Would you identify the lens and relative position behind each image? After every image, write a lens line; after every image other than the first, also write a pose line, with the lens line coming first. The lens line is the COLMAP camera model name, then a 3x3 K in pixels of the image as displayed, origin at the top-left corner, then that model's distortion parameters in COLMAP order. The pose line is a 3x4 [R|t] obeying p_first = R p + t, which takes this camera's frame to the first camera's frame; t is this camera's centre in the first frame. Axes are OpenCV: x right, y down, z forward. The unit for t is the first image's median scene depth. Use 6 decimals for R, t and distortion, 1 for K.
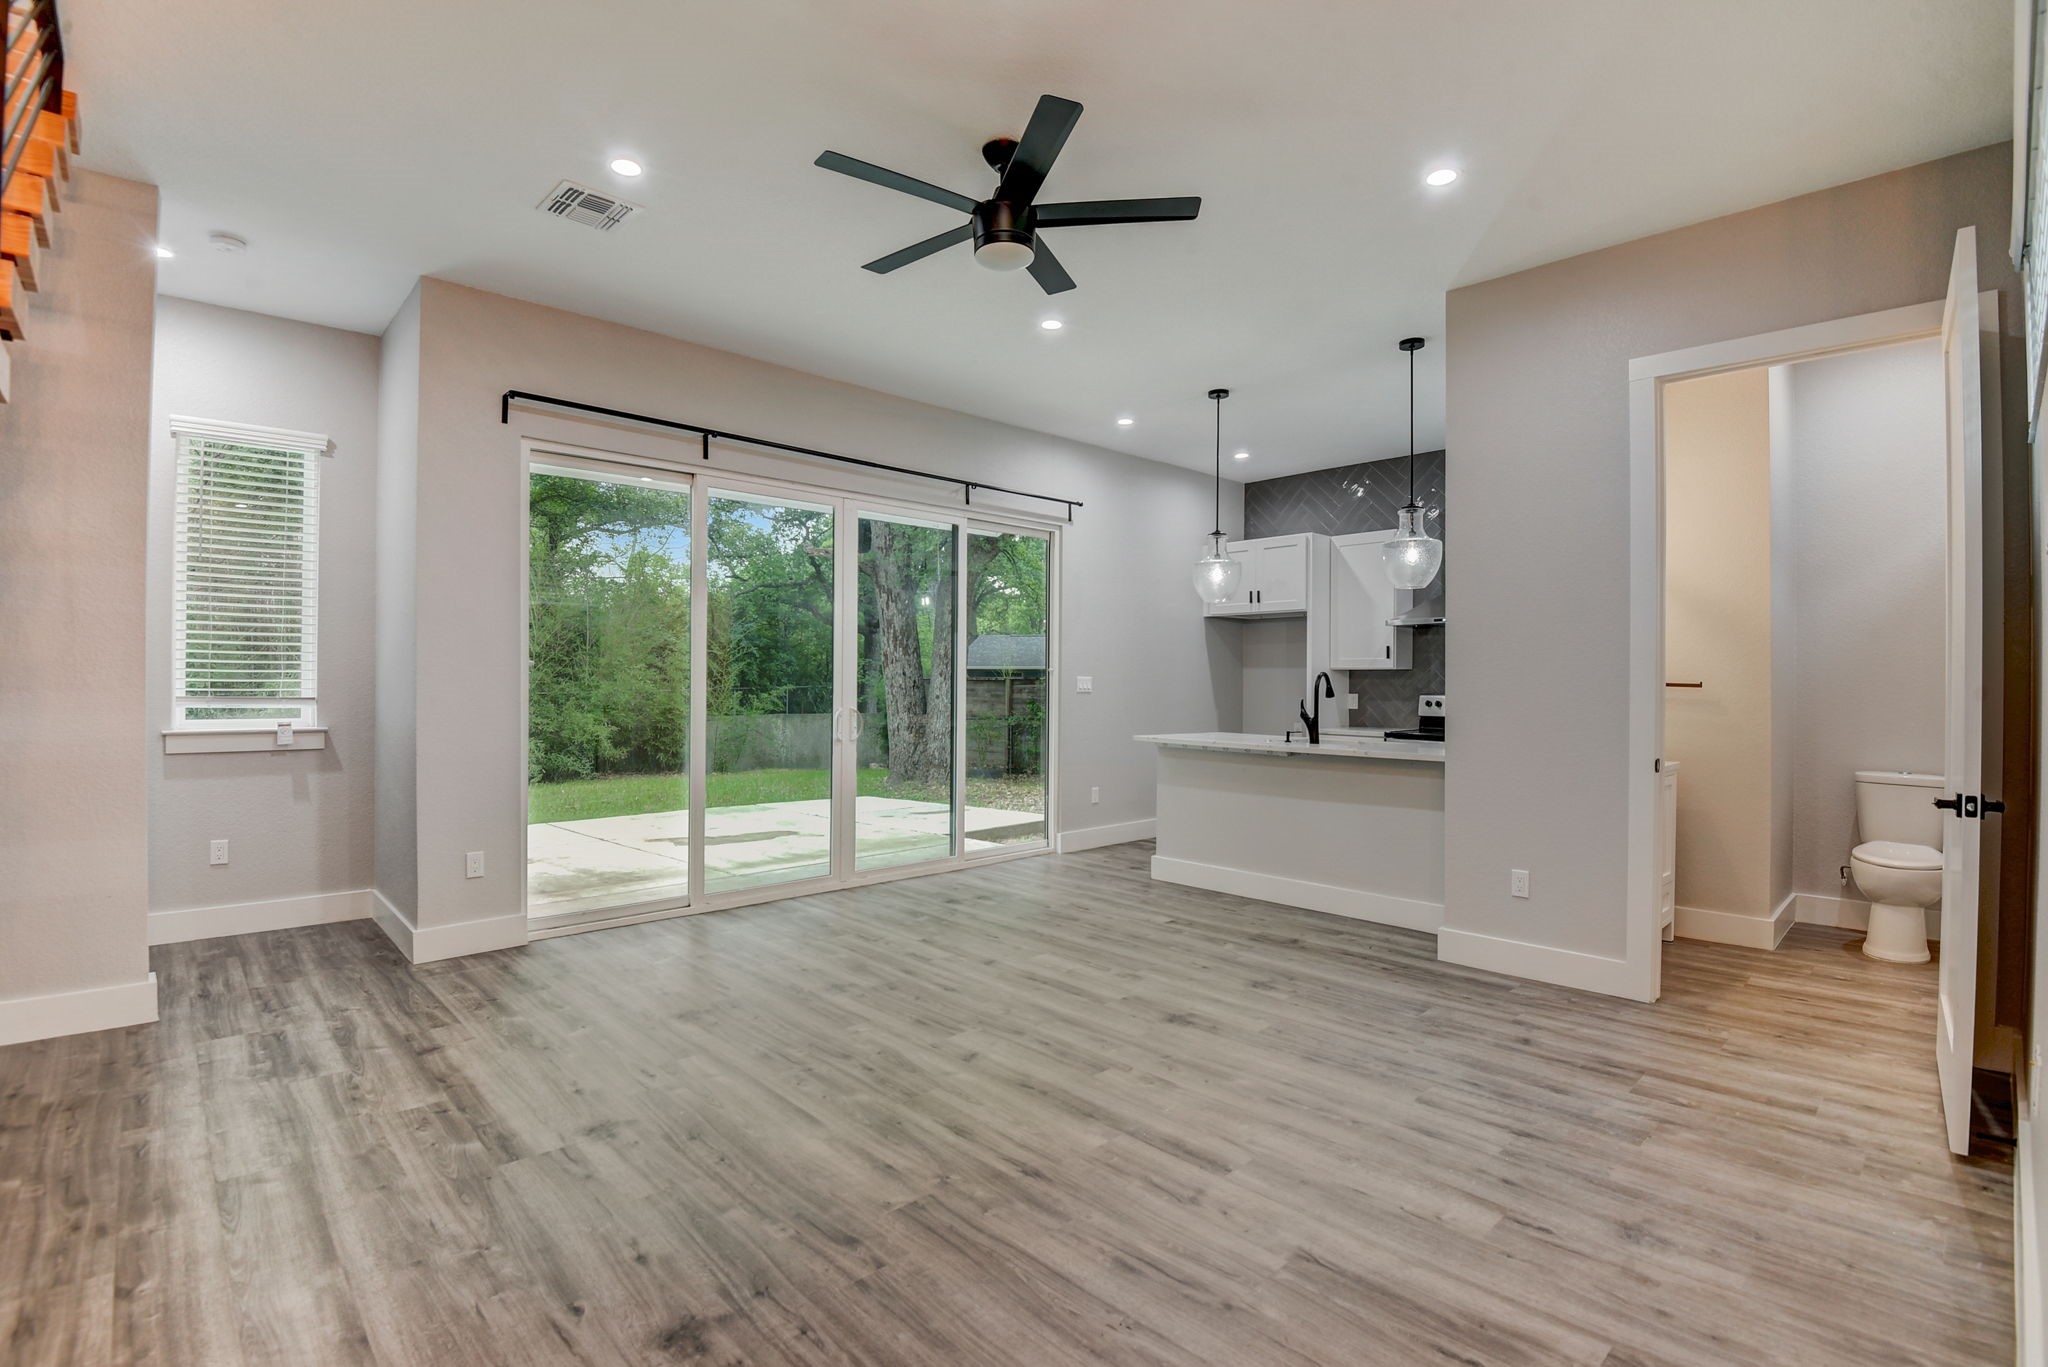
lens RADIAL K [[947.3, 0, 1015.2], [0, 947.3, 684.6], [0, 0, 1]] dist [-0.014300, -0.014138]
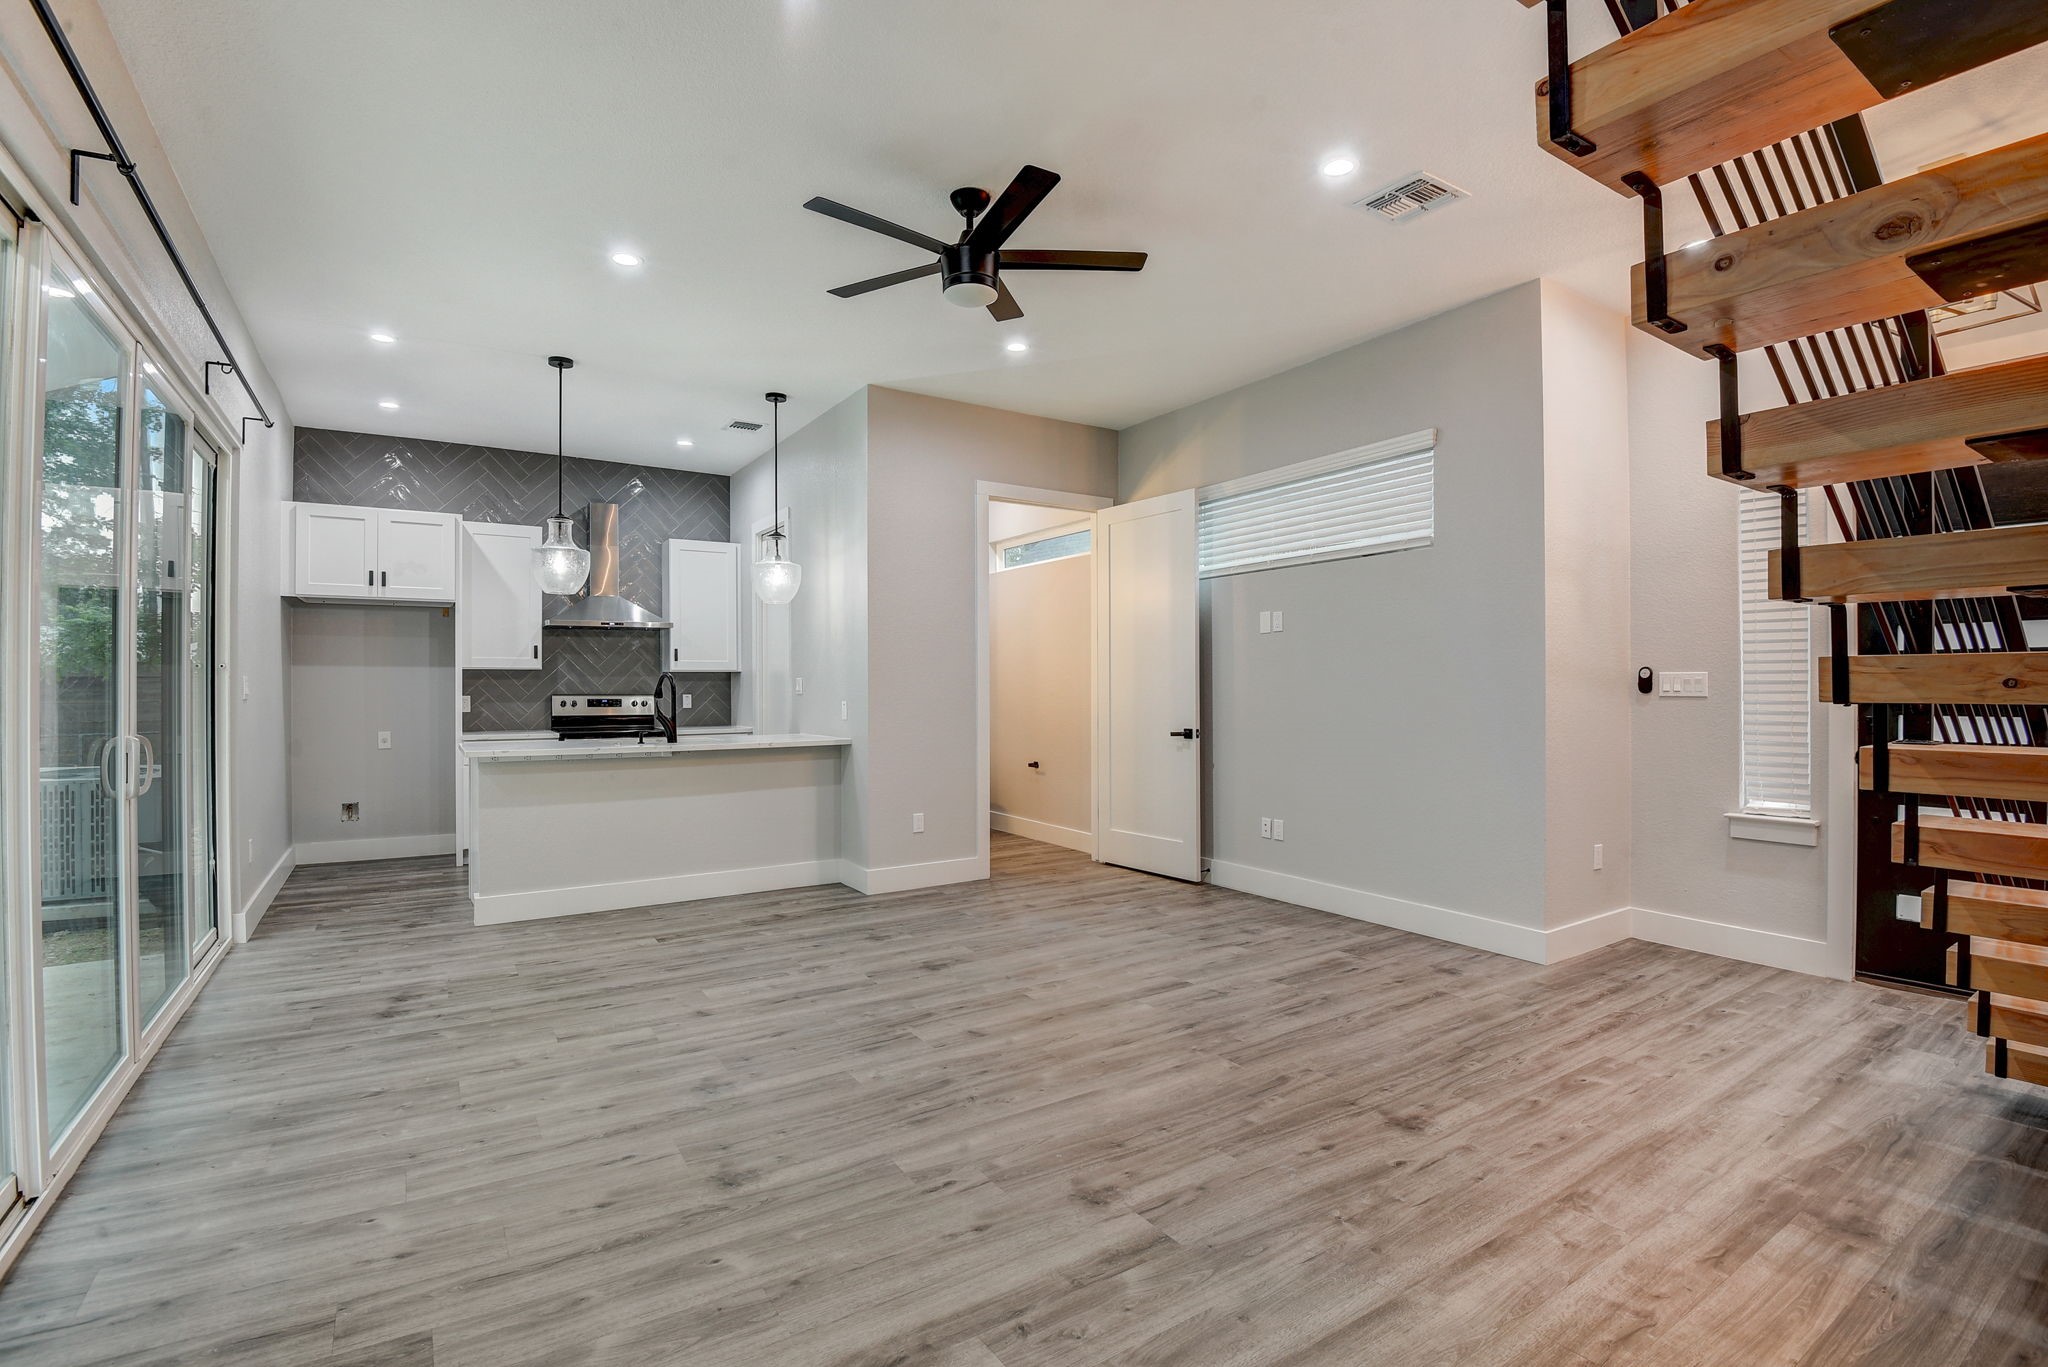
lens RADIAL K [[947.3, 0, 1036.1], [0, 947.3, 677.9], [0, 0, 1]] dist [-0.014300, -0.014138]
pose [[0.167238, 0.000552, 0.985916, -1.054847], [0.005836, 0.999982, -0.001550, -0.006359], [-0.985899, 0.006013, 0.167232, 0.726497]]
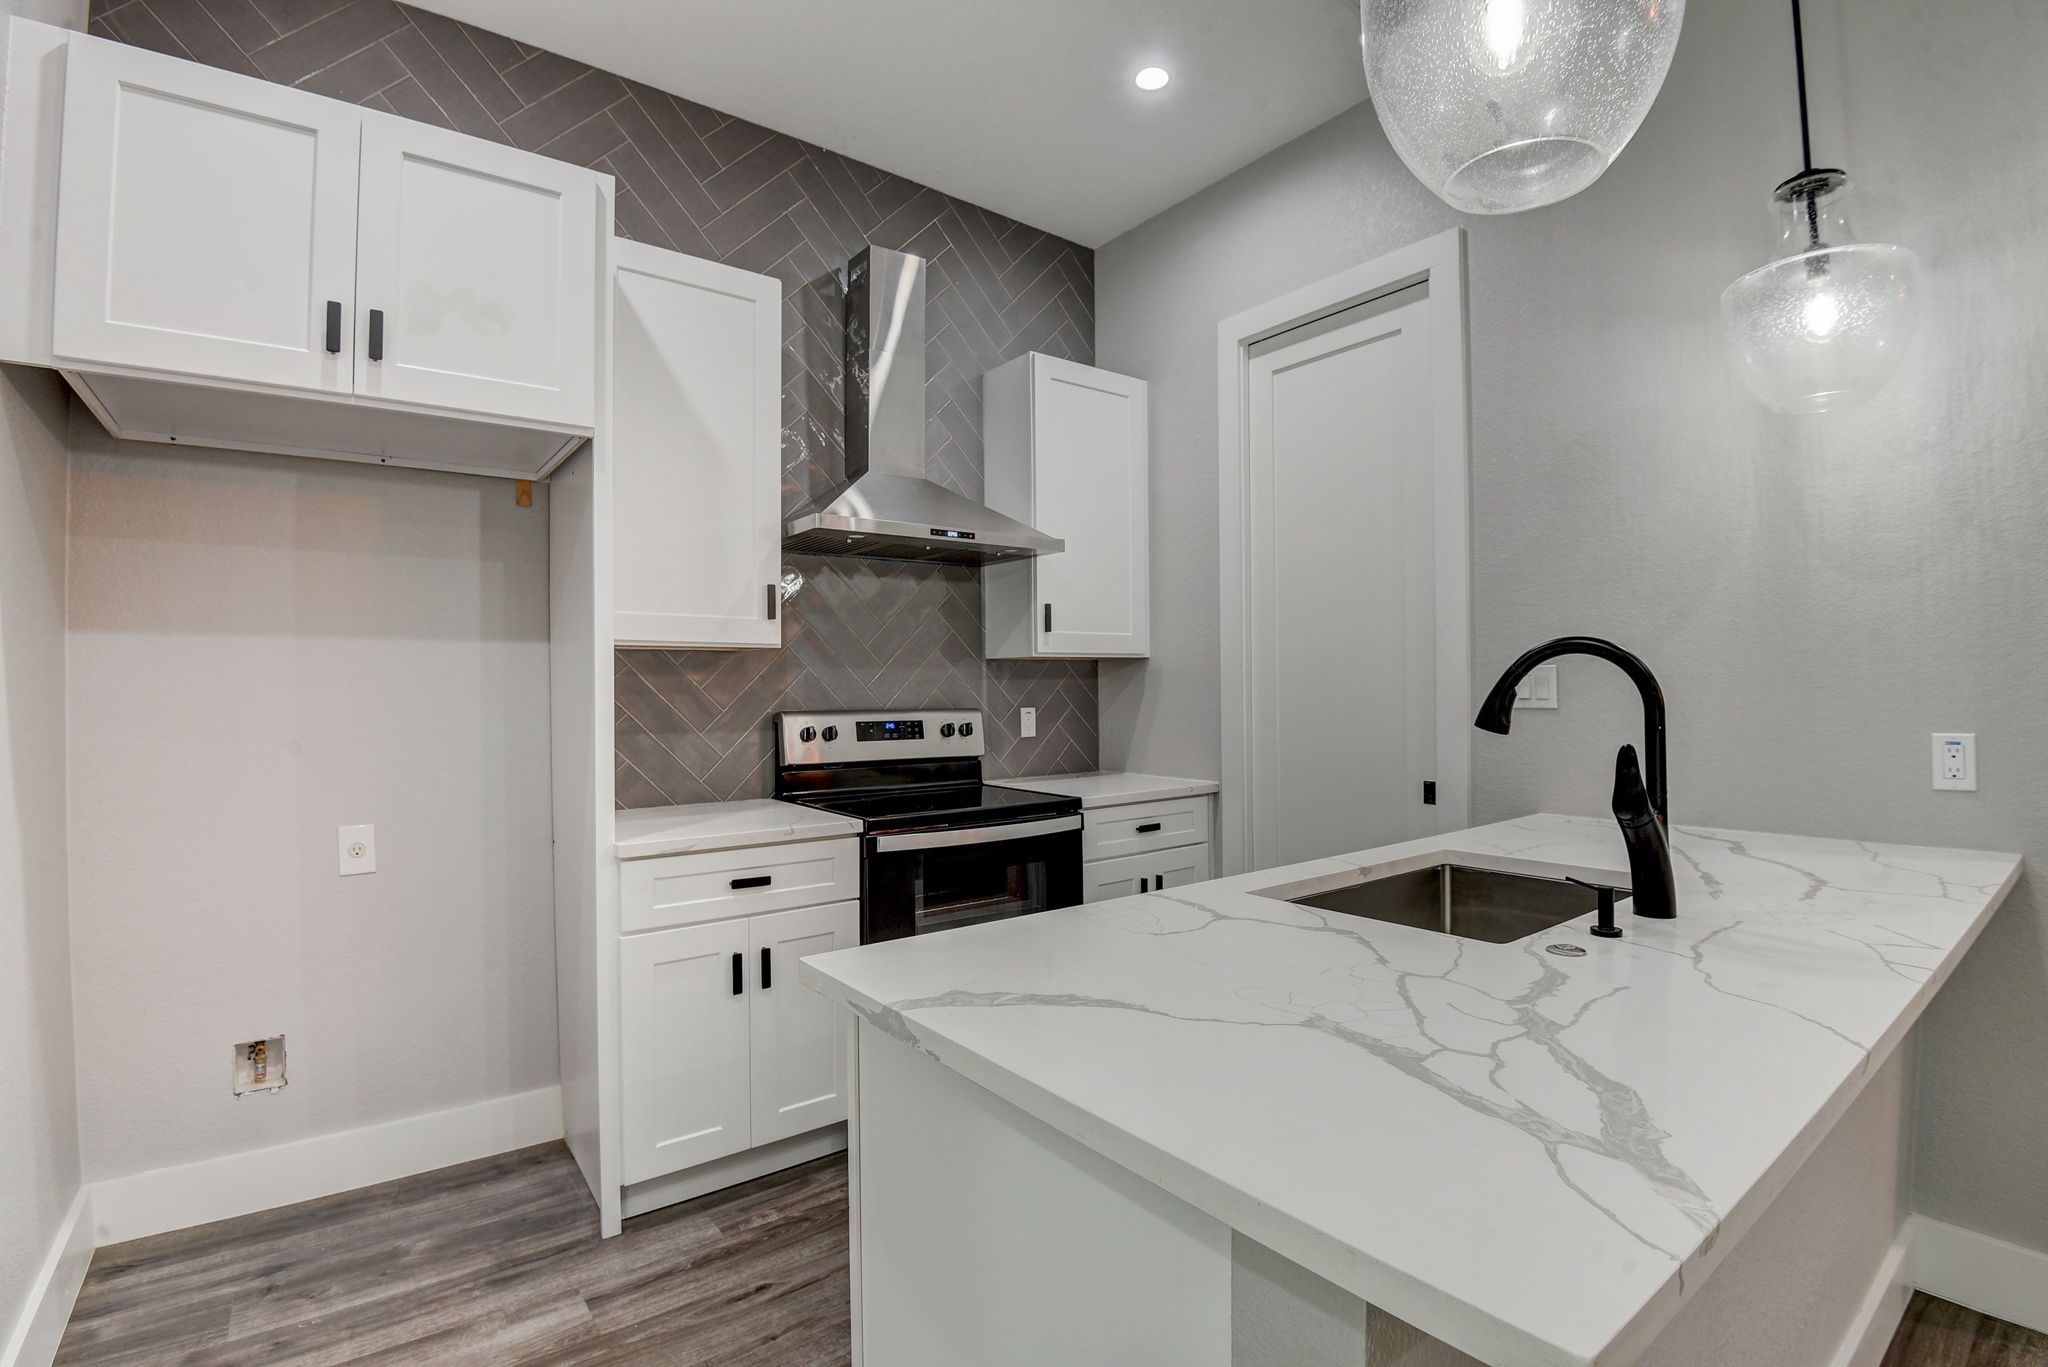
lens RADIAL K [[947.3, 0, 1031.4], [0, 947.3, 671.7], [0, 0, 1]] dist [-0.014300, -0.014138]
pose [[0.105177, 0.004477, 0.994443, 0.084676], [0.007571, 0.999957, -0.005302, -0.009008], [-0.994425, 0.008087, 0.105139, 1.901296]]
